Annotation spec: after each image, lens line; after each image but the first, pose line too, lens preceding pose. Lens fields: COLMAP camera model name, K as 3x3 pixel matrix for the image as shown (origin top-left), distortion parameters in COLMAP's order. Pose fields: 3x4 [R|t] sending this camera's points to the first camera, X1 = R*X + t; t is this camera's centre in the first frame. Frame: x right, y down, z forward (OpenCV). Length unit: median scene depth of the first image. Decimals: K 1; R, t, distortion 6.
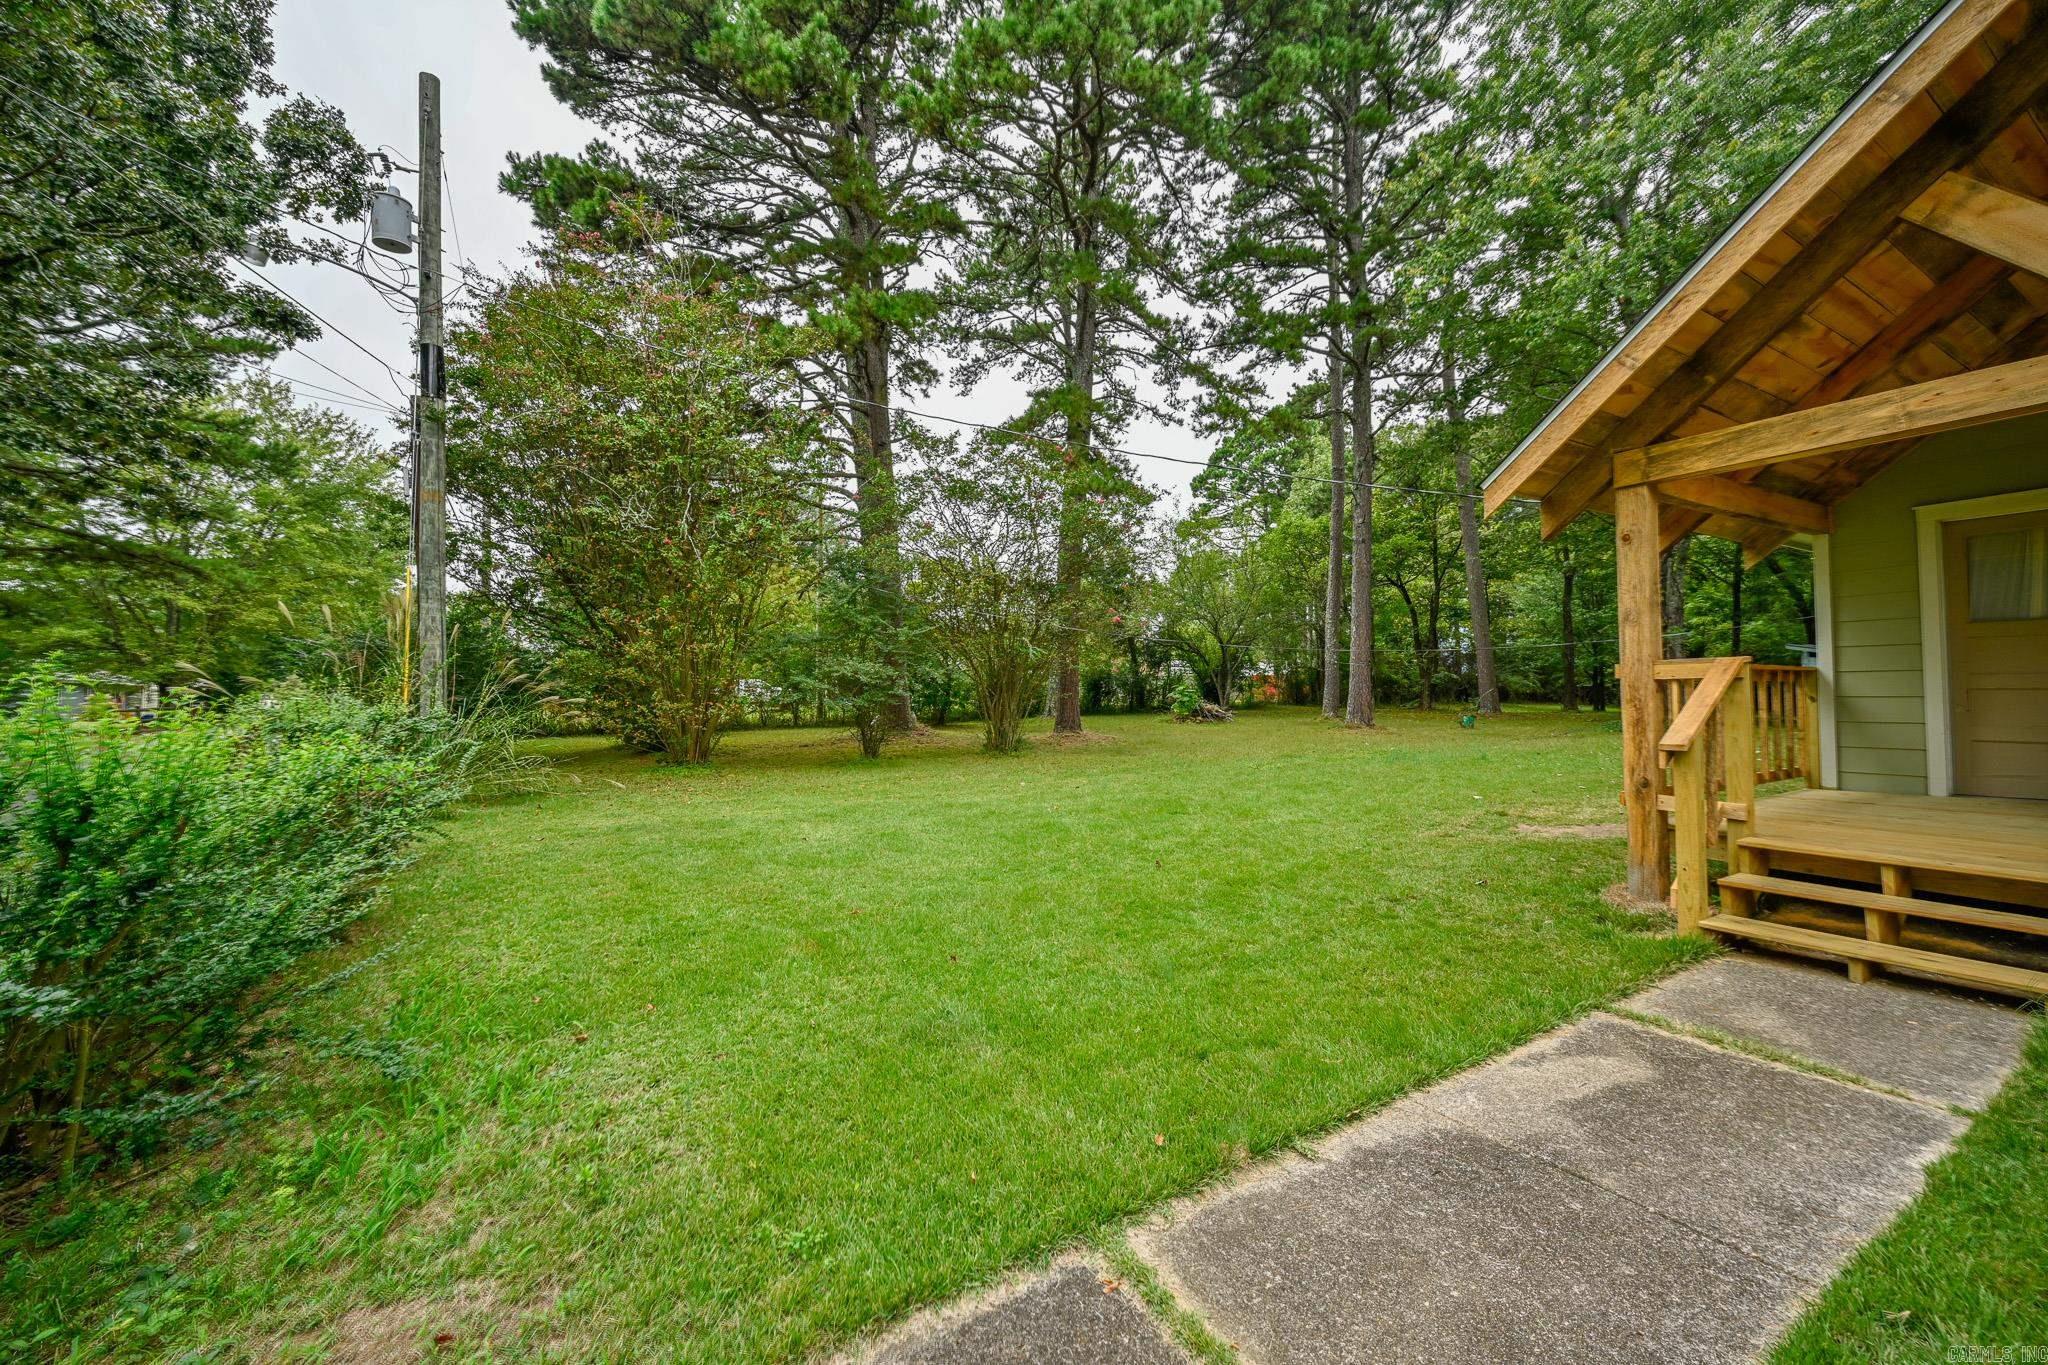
lens RADIAL K [[829.7, 0, 966.2], [0, 829.7, 680.8], [0, 0, 1]] dist [-0.000615, -0.000199]
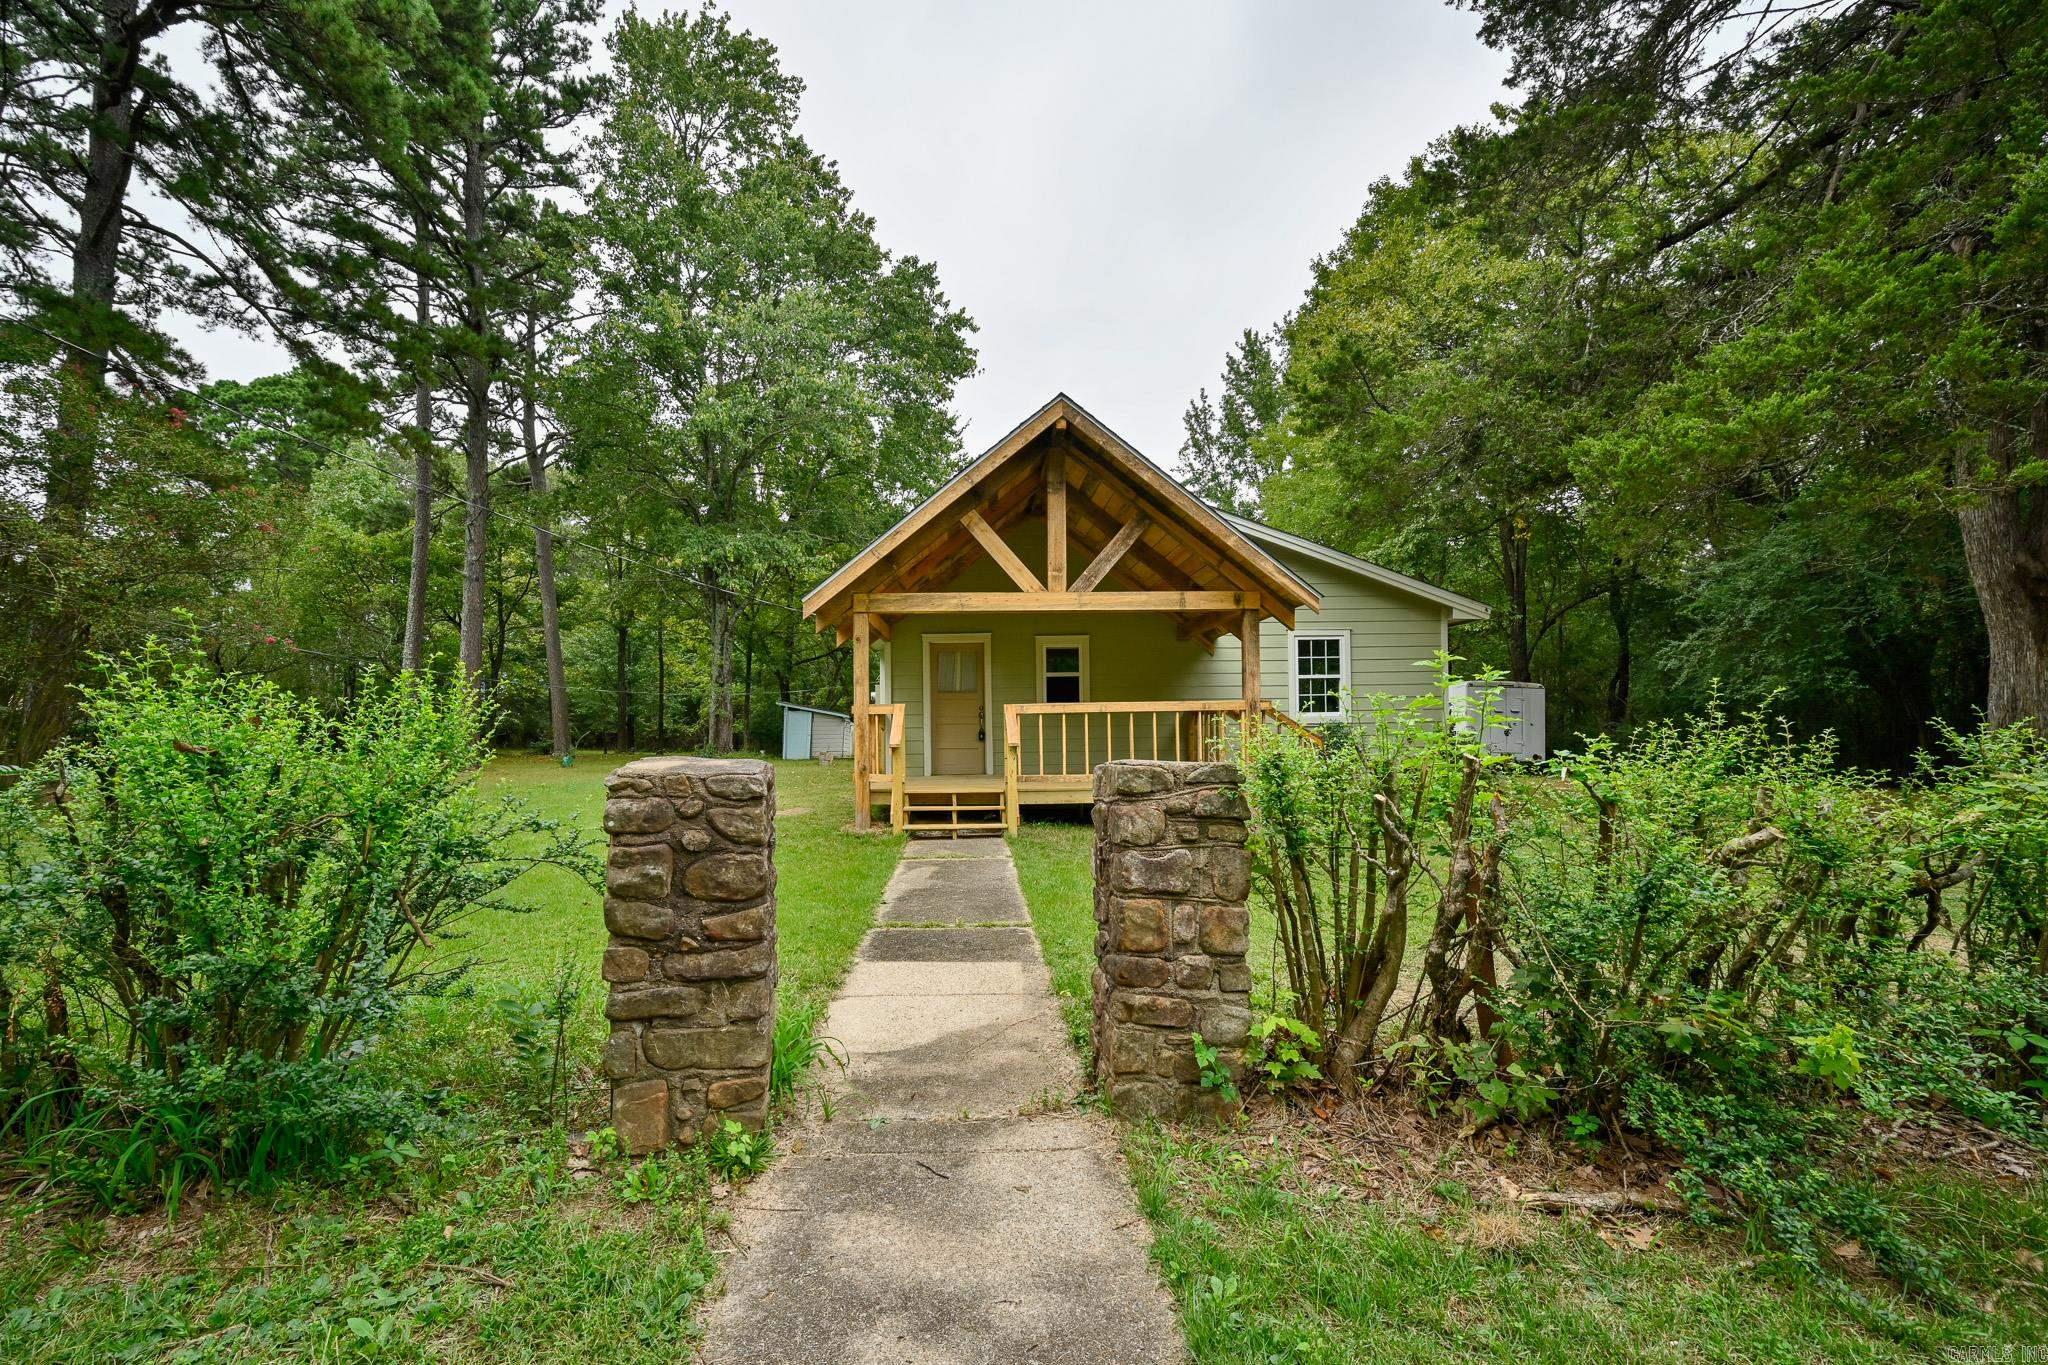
lens RADIAL K [[783.8, 0, 1018.6], [0, 783.8, 720.3], [0, 0, 1]] dist [-0.002039, -0.000653]
pose [[0.469396, 0.021029, 0.882738, -0.696303], [-0.014724, 0.999764, -0.015988, 0.042027], [-0.882865, -0.005493, 0.469594, -0.191295]]
